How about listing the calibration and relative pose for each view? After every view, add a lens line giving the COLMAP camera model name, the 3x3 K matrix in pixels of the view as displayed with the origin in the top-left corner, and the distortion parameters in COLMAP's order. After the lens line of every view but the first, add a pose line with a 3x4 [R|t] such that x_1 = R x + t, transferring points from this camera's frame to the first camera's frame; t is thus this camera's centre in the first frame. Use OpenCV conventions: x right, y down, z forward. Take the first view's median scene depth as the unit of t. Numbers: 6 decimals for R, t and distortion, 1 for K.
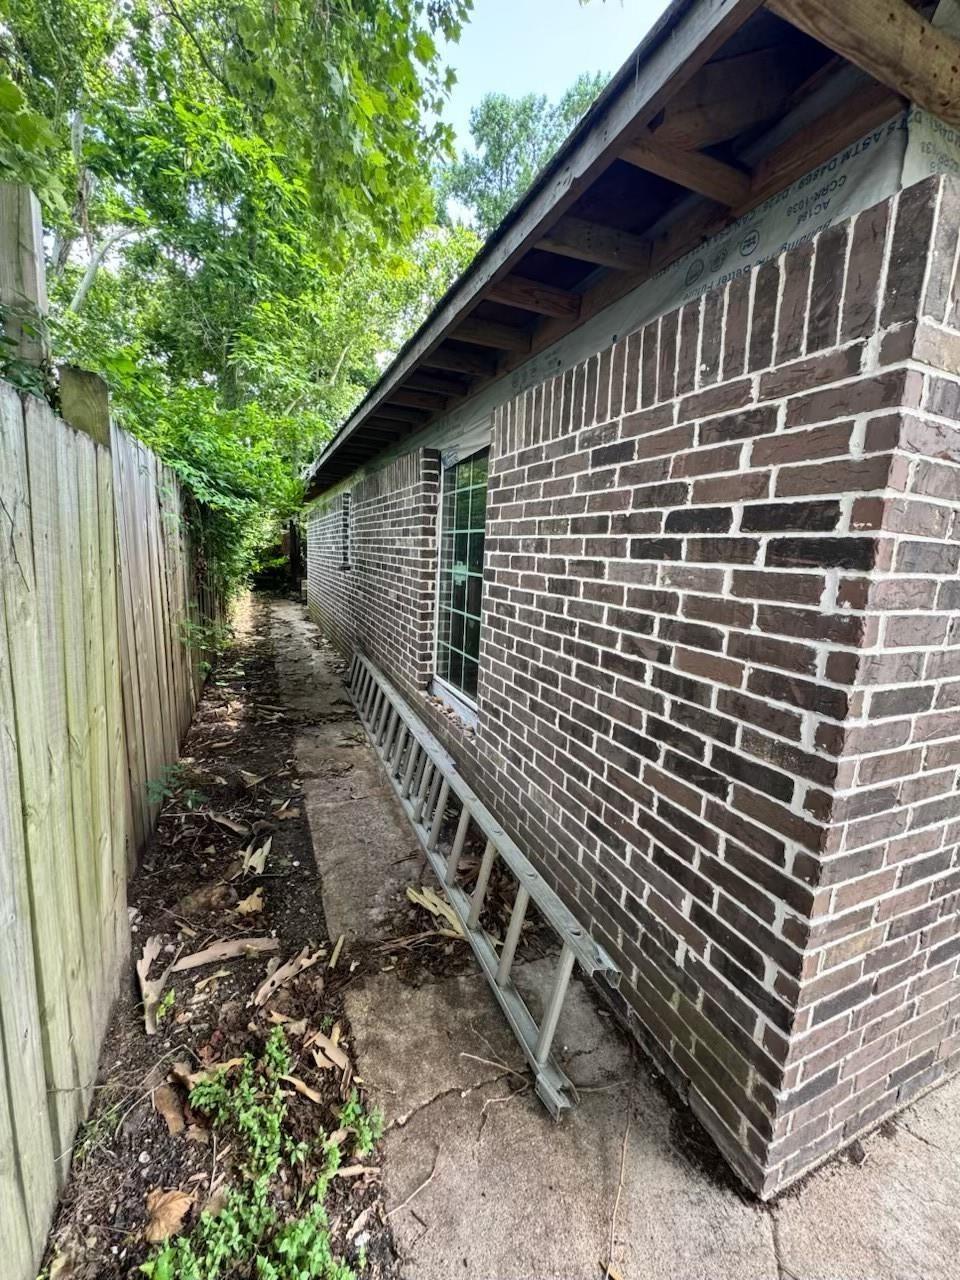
lens RADIAL K [[512.9, 0, 481.0], [0, 512.9, 635.1], [0, 0, 1]] dist [-0.002411, 0.000127]
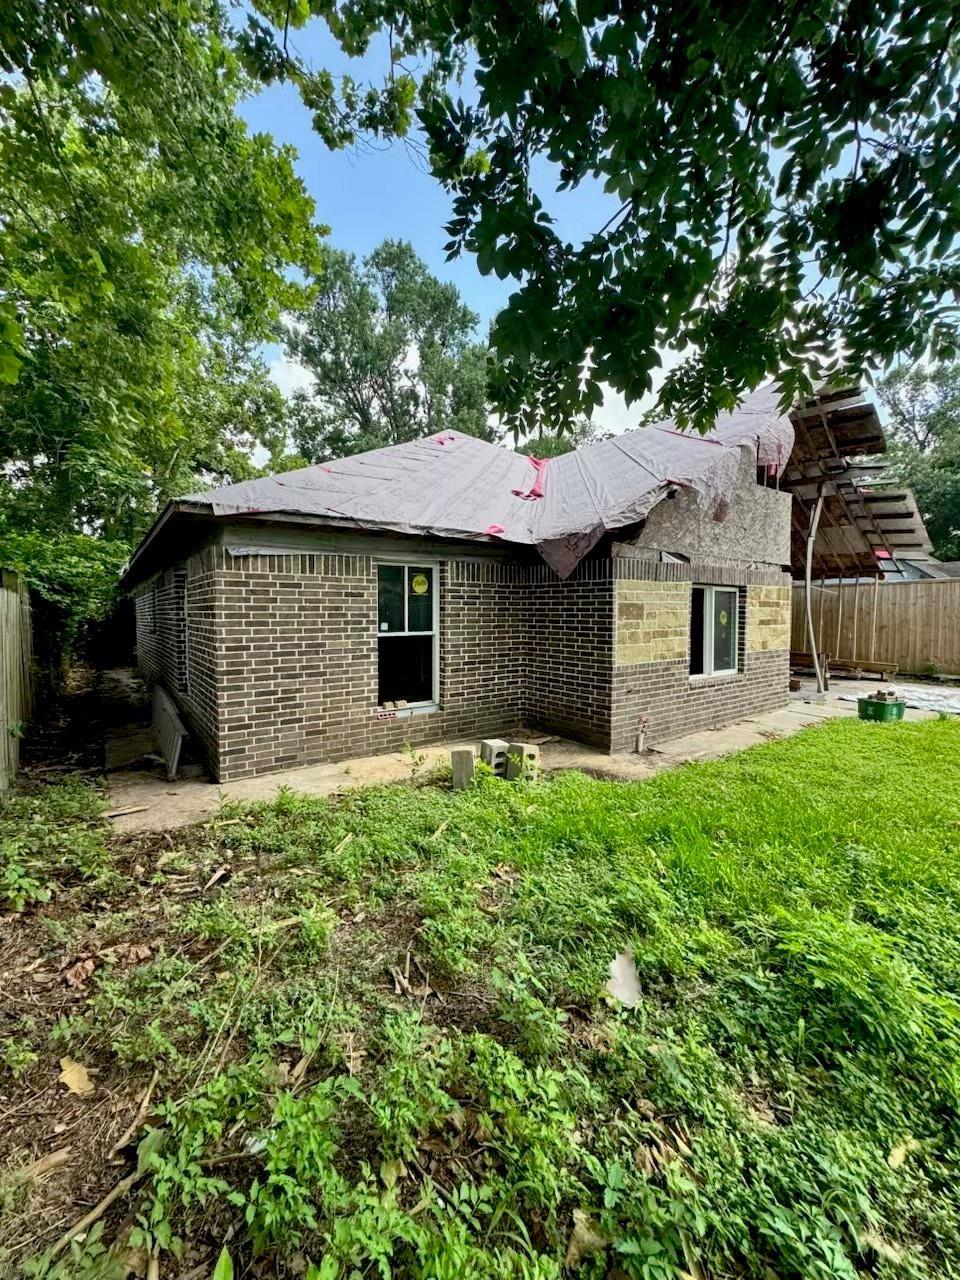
lens RADIAL K [[512.9, 0, 483.0], [0, 512.9, 637.2], [0, 0, 1]] dist [-0.002411, 0.000127]
pose [[0.971241, -0.054955, 0.231672, 0.172952], [0.080205, 0.991647, -0.101013, 0.060359], [-0.224185, 0.116689, 0.967535, -0.349969]]
